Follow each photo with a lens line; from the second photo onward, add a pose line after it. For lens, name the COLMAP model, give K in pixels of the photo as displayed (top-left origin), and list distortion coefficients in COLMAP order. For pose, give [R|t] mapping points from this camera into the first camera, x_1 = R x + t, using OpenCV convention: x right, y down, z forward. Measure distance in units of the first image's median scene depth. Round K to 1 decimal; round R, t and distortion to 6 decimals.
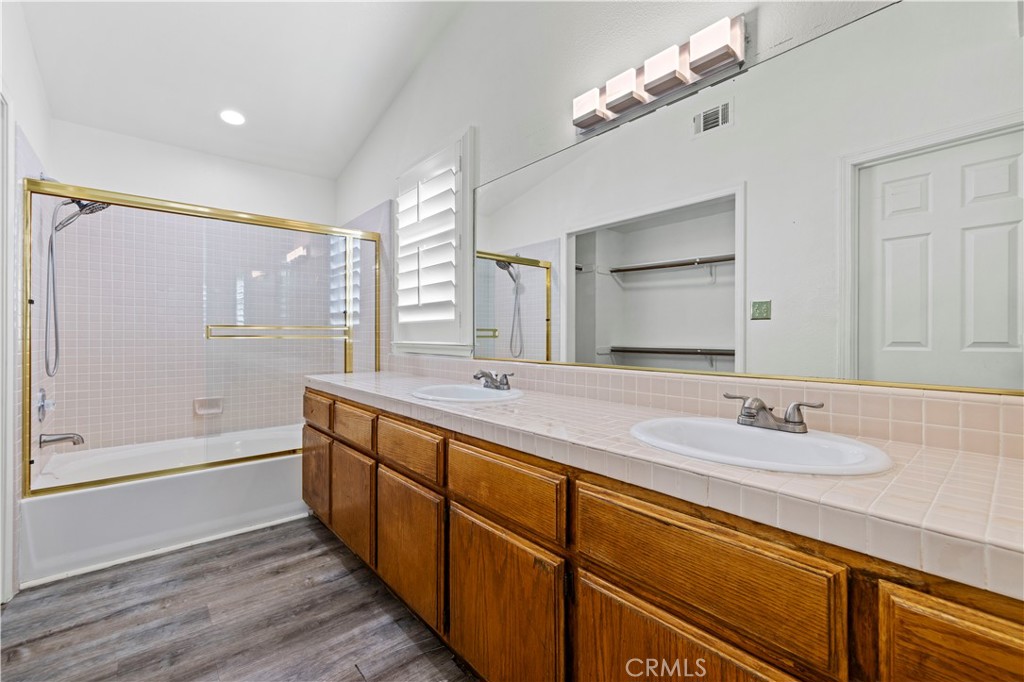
lens RADIAL K [[432.8, 0, 512.6], [0, 432.8, 334.5], [0, 0, 1]] dist [0.000483, 0.000193]
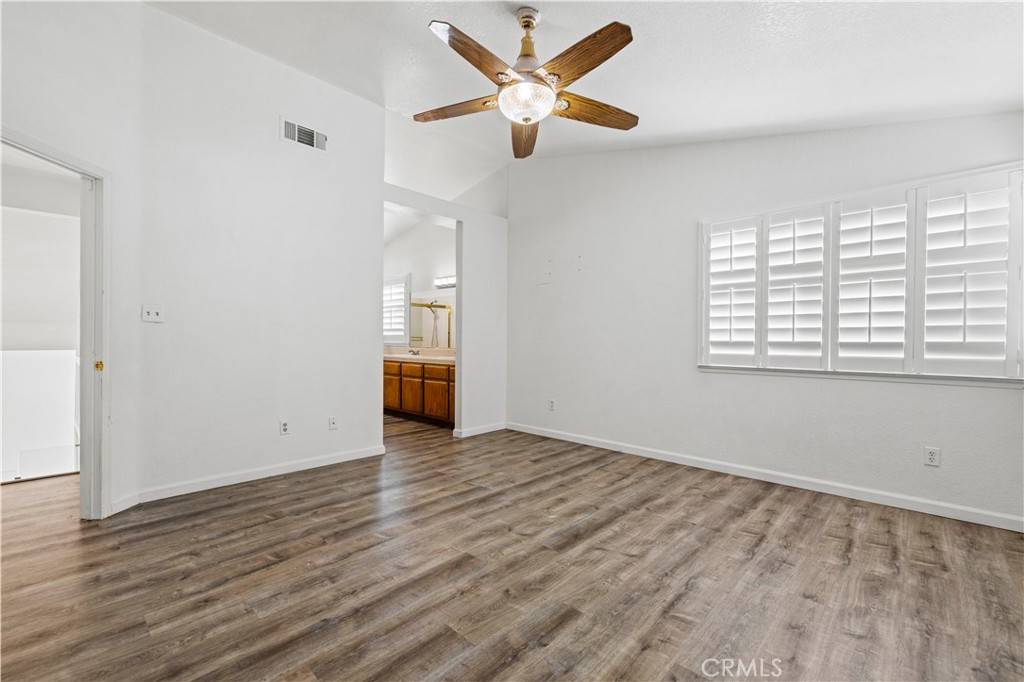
lens RADIAL K [[433.4, 0, 505.2], [0, 433.4, 339.3], [0, 0, 1]] dist [-0.000821, -0.000325]
pose [[0.995874, 0.007072, 0.090469, 0.306923], [-0.007061, 0.999975, -0.000438, -0.004497], [-0.090470, -0.000203, 0.995899, -2.137423]]
